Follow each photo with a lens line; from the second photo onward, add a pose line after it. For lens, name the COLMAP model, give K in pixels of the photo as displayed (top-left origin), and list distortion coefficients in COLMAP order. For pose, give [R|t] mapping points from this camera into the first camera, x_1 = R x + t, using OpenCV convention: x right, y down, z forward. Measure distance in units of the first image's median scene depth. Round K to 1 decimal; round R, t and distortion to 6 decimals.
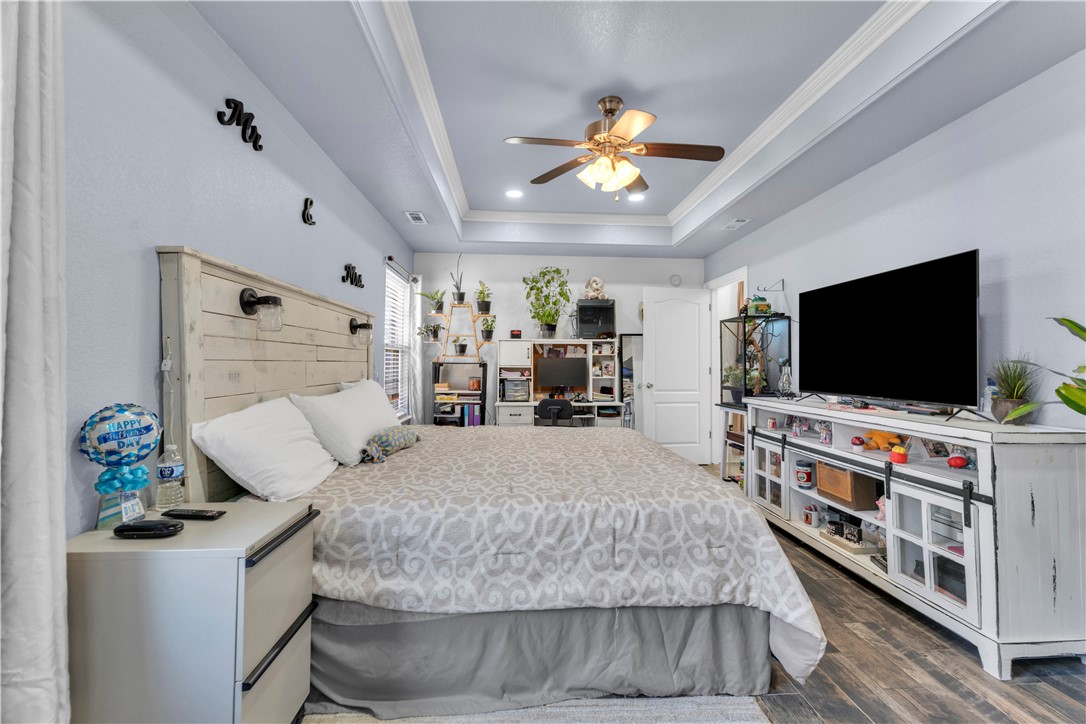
lens RADIAL K [[443.1, 0, 543.3], [0, 443.1, 350.7], [0, 0, 1]] dist [0.001082, 0.000258]
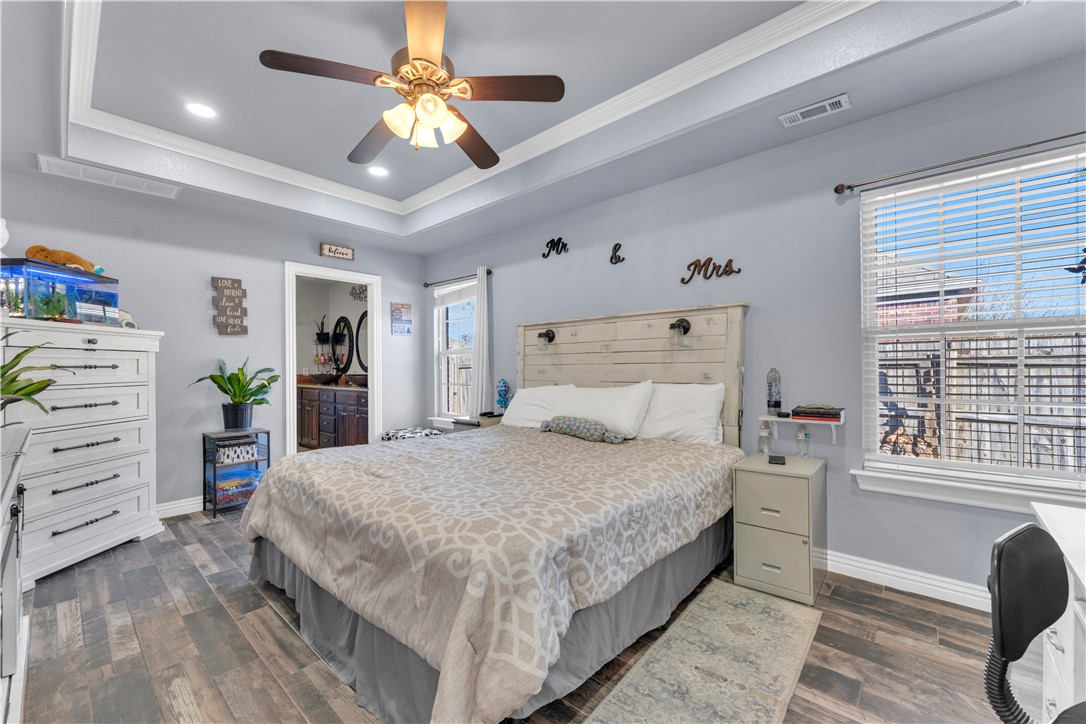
lens RADIAL K [[435.2, 0, 541.1], [0, 435.2, 363.9], [0, 0, 1]] dist [0.000945, 0.000123]
pose [[-0.715033, -0.003209, -0.699084, 0.299697], [0.026064, 0.999172, -0.031246, 0.031177], [0.698605, -0.040563, -0.714357, 0.934412]]
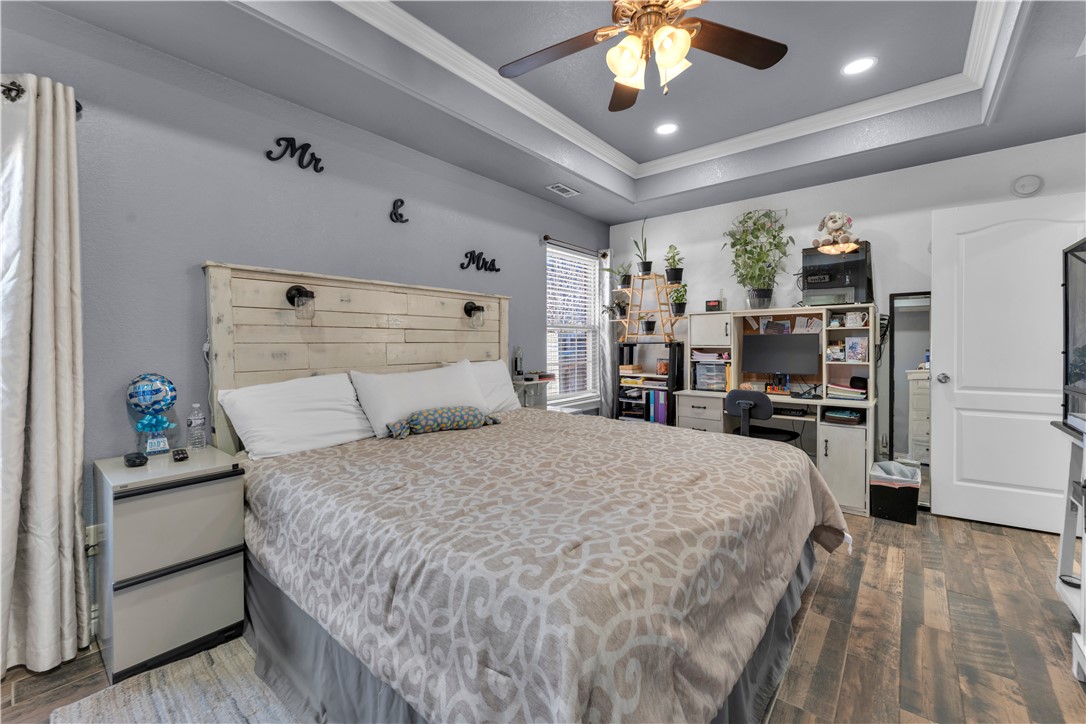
lens RADIAL K [[447.7, 0, 537.1], [0, 447.7, 344.0], [0, 0, 1]] dist [0.002330, 0.000161]
pose [[0.723393, -0.006417, -0.690407, 0.271823], [0.027715, 0.999421, 0.019750, 0.007157], [0.689880, -0.033421, 0.723152, 0.211716]]
